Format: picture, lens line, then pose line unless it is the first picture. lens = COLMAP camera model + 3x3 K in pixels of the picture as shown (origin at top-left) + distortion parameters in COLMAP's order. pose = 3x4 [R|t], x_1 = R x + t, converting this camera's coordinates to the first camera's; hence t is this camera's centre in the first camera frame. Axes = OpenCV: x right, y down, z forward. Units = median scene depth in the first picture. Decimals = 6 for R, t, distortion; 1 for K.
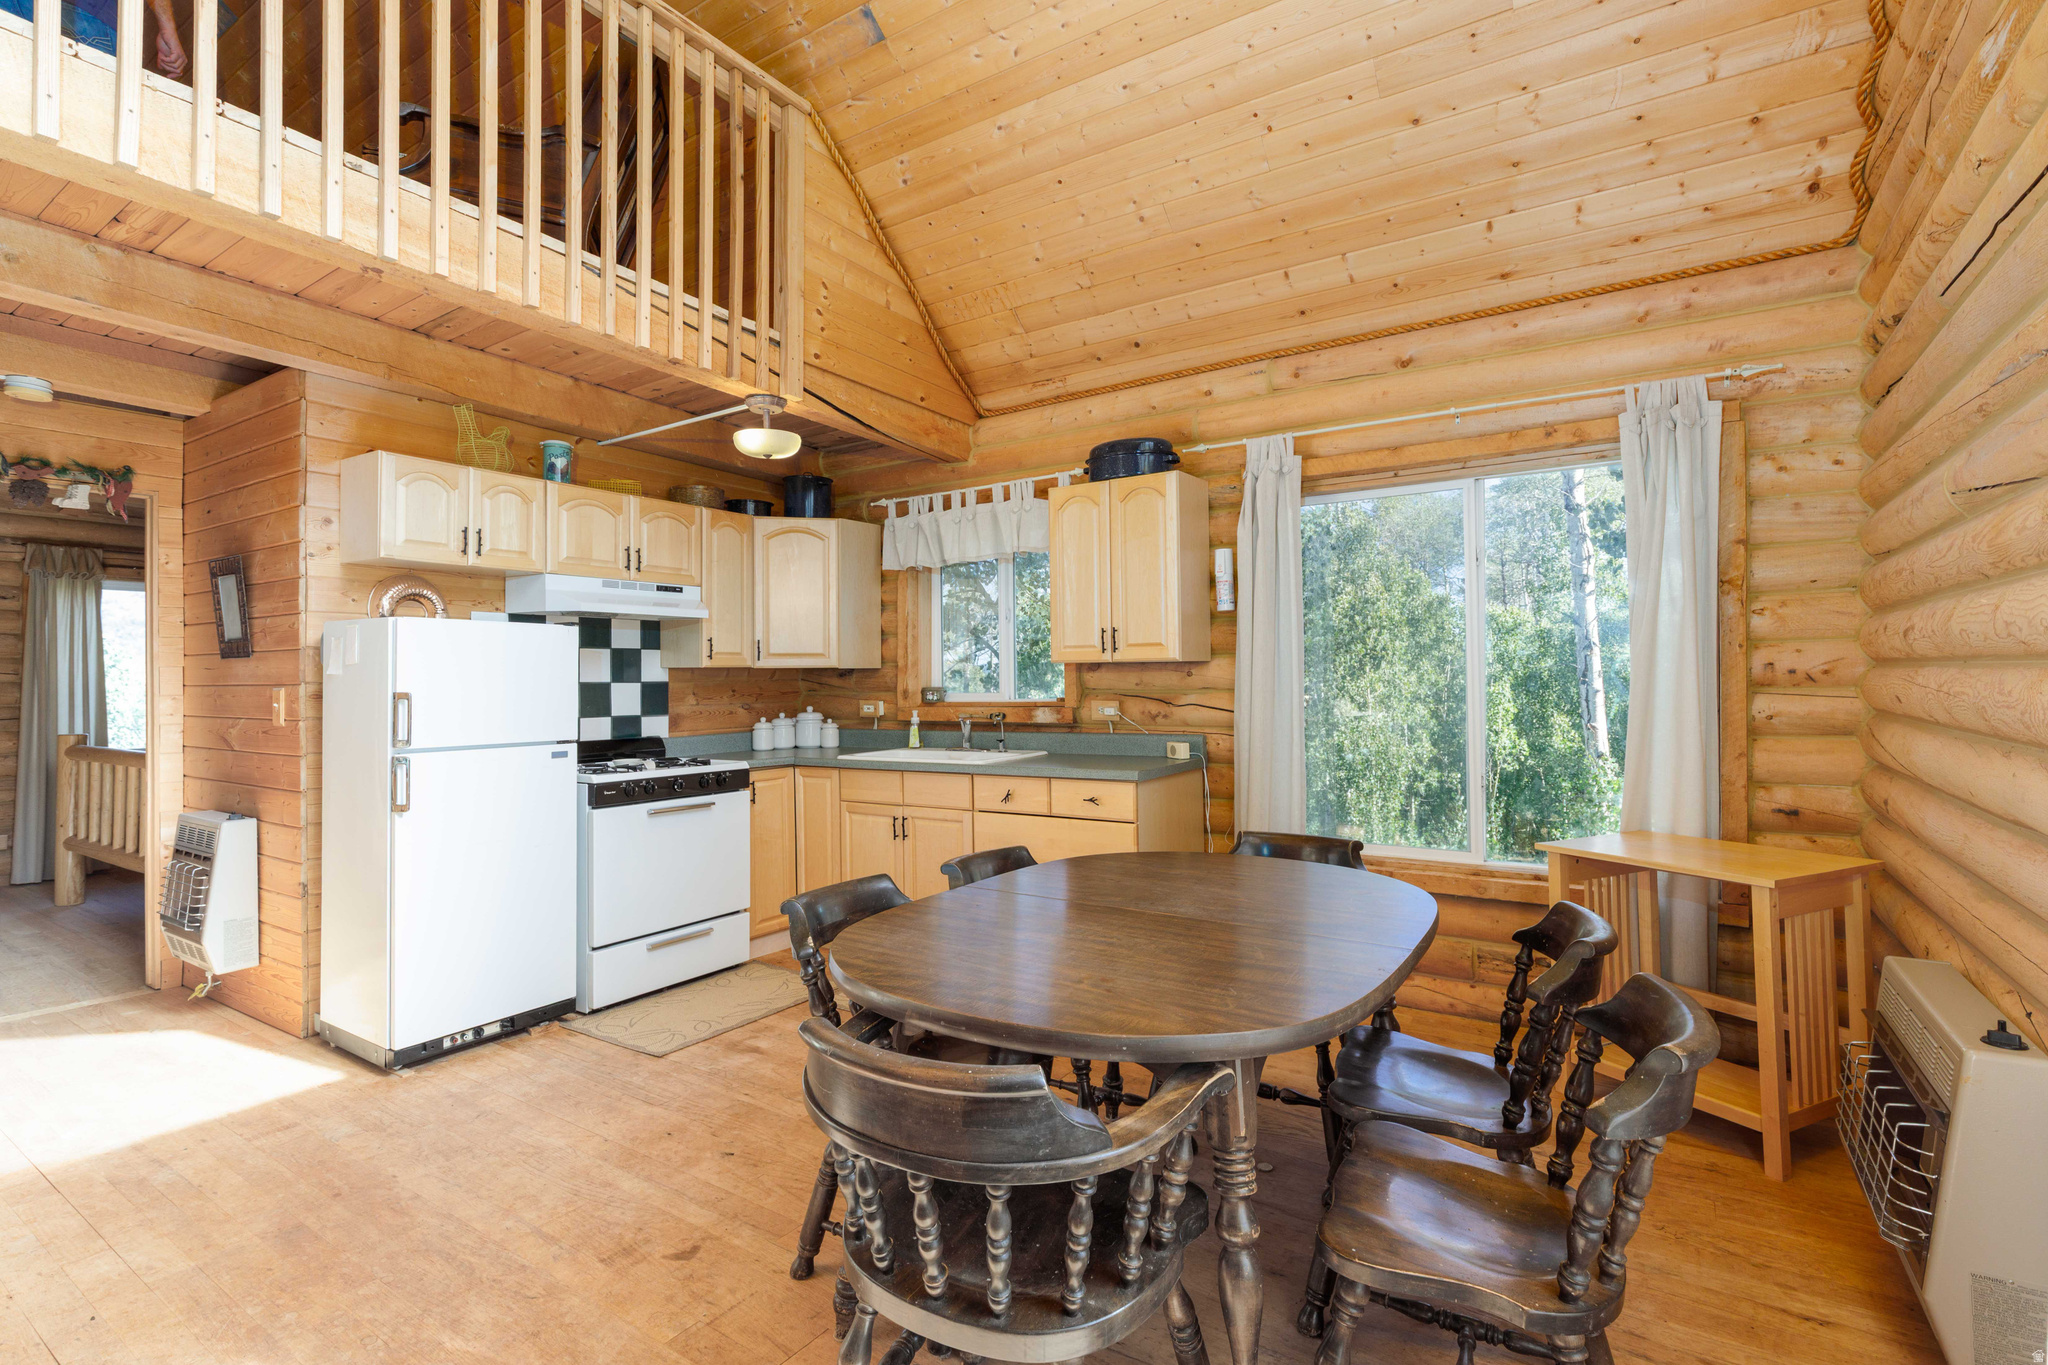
lens RADIAL K [[948.0, 0, 1024.7], [0, 948.0, 673.9], [0, 0, 1]] dist [-0.003863, -0.000330]
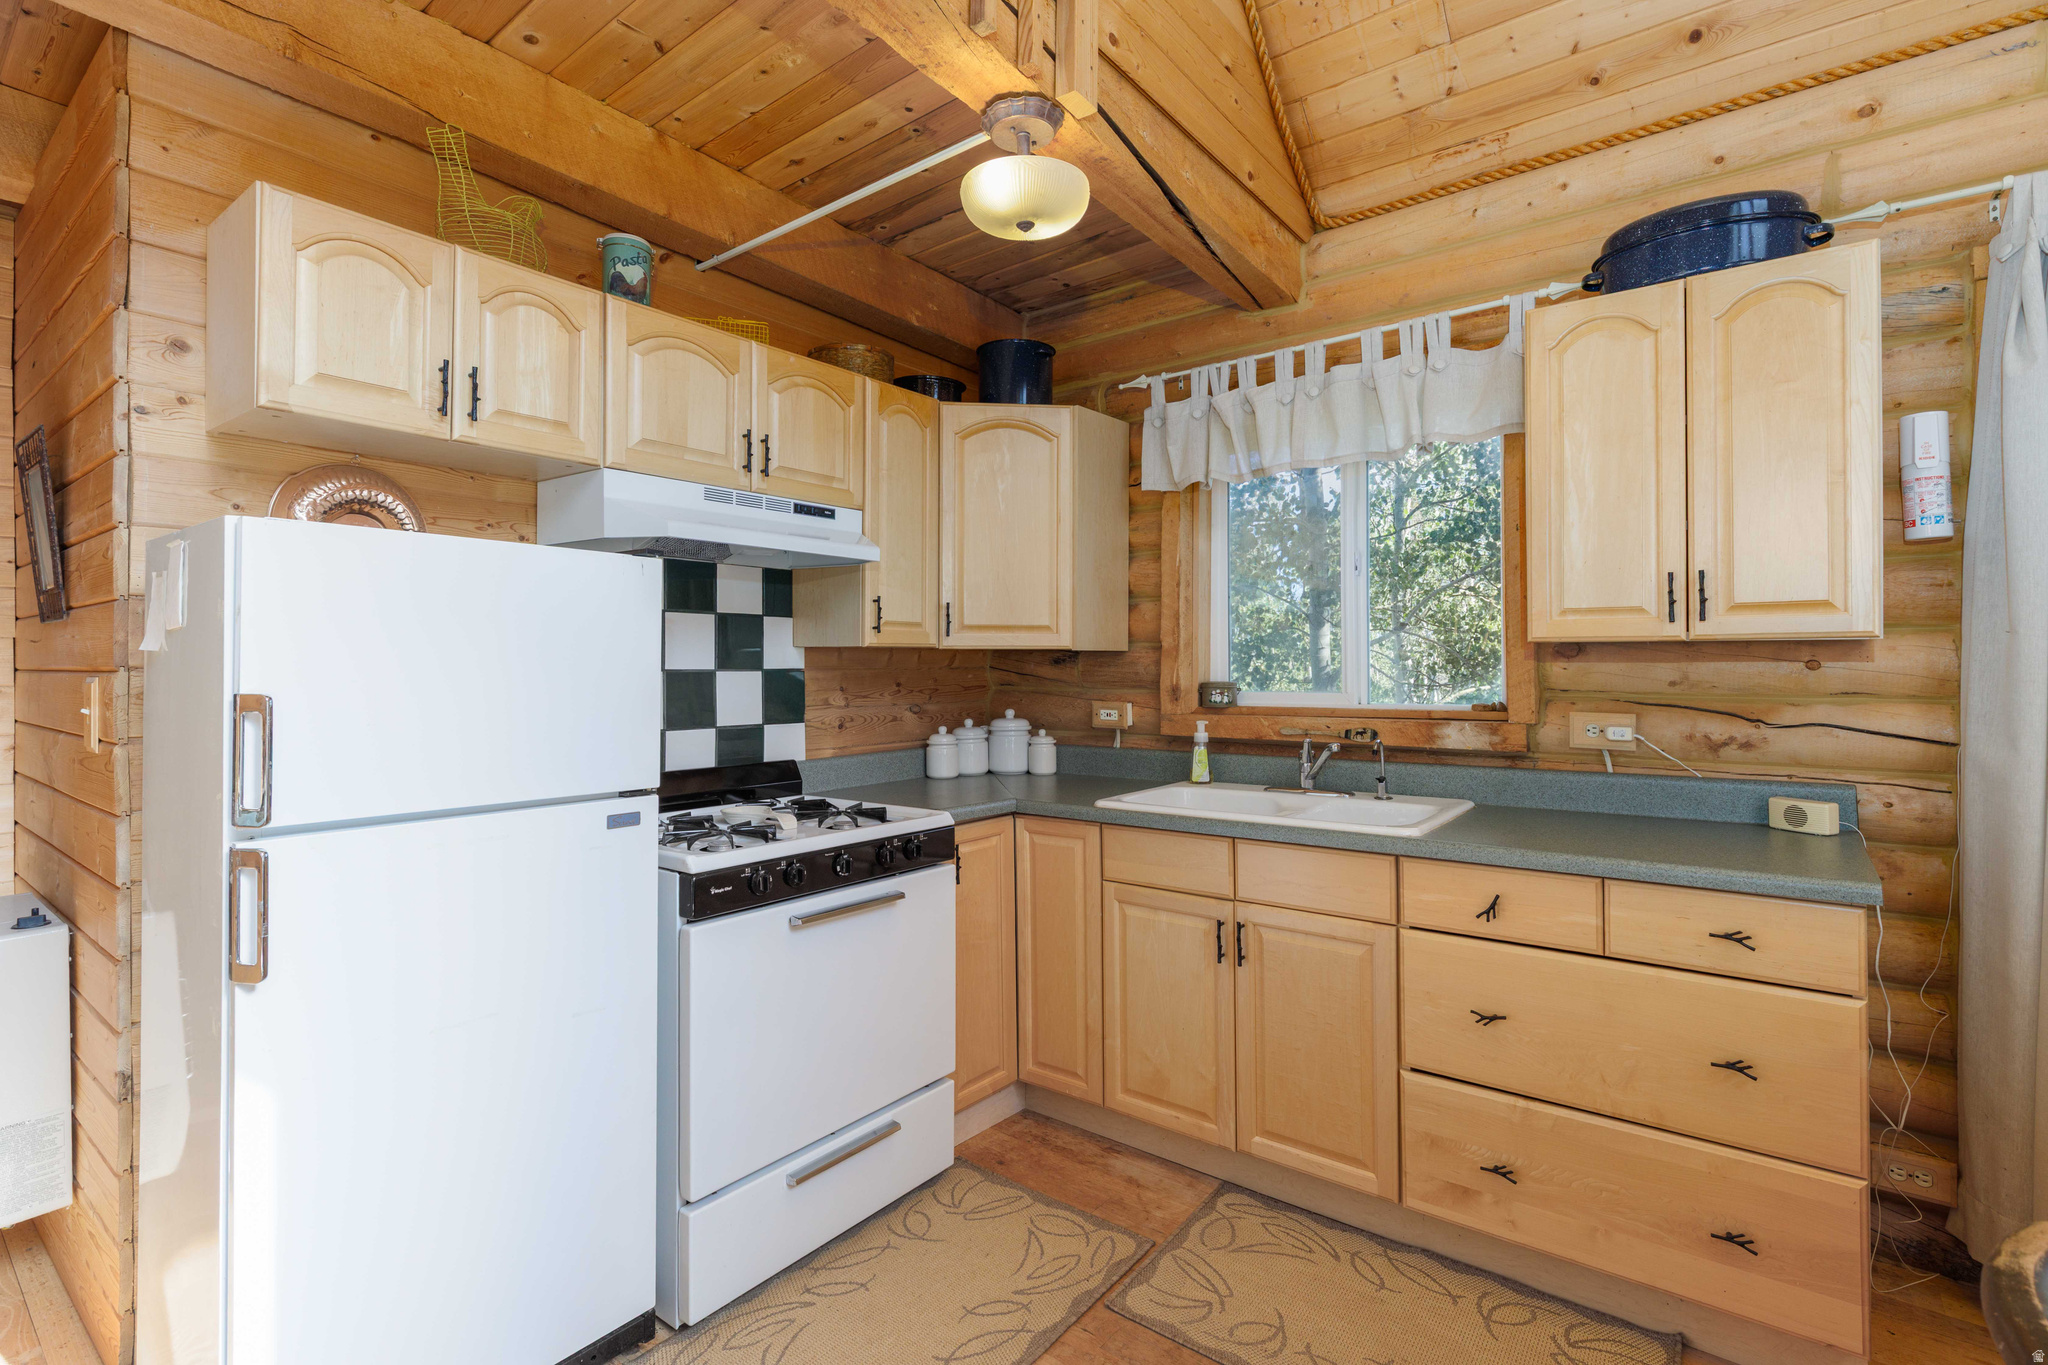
lens RADIAL K [[948.0, 0, 1022.4], [0, 948.0, 671.8], [0, 0, 1]] dist [-0.003863, -0.000330]
pose [[0.996905, 0.009414, -0.078052, -0.208929], [-0.008442, 0.999883, 0.012774, 0.000751], [0.078164, -0.012076, 0.996867, 0.445199]]
